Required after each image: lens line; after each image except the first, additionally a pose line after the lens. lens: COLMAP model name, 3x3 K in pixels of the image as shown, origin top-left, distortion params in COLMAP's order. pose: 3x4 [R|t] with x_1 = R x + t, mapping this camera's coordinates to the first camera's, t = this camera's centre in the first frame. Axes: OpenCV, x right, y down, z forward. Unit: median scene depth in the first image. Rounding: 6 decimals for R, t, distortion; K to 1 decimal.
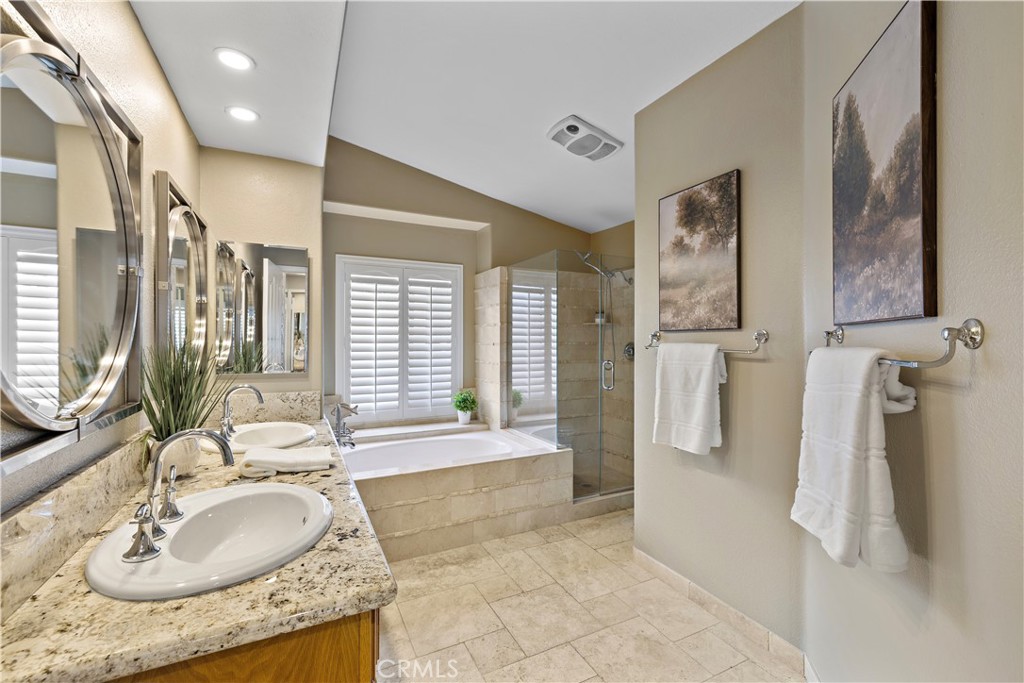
lens RADIAL K [[430.1, 0, 510.4], [0, 430.1, 339.4], [0, 0, 1]] dist [0.002114, -0.000067]
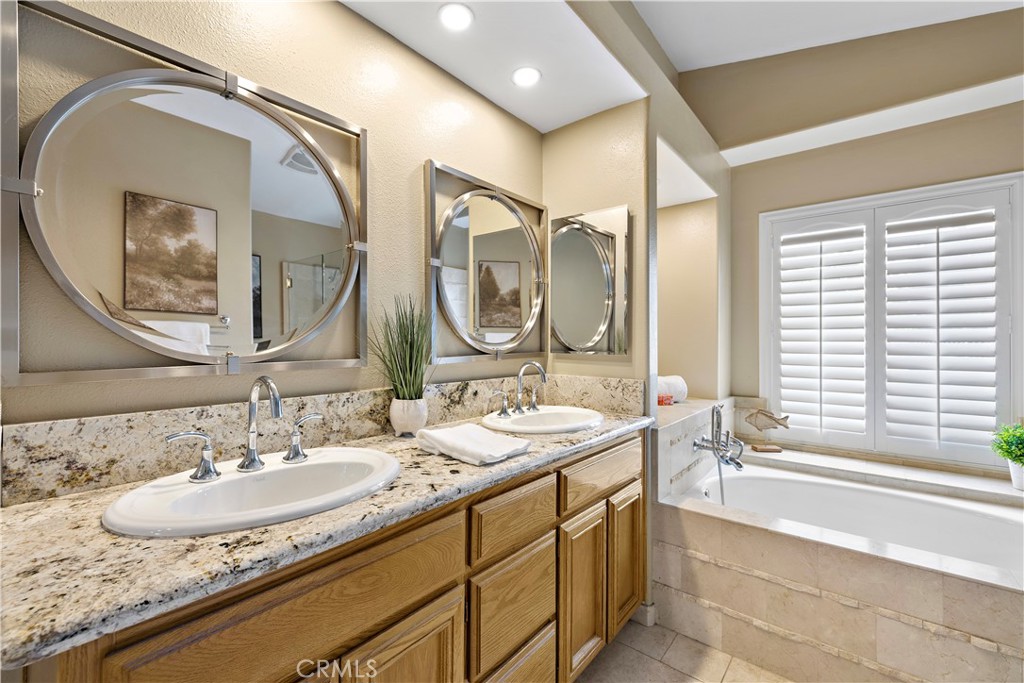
lens RADIAL K [[430.1, 0, 511.8], [0, 430.1, 338.5], [0, 0, 1]] dist [0.002114, -0.000067]
pose [[0.403939, -0.005180, -0.914771, 0.188794], [-0.003161, 0.999970, -0.007059, 0.050964], [0.914781, 0.005743, 0.403910, 0.469605]]
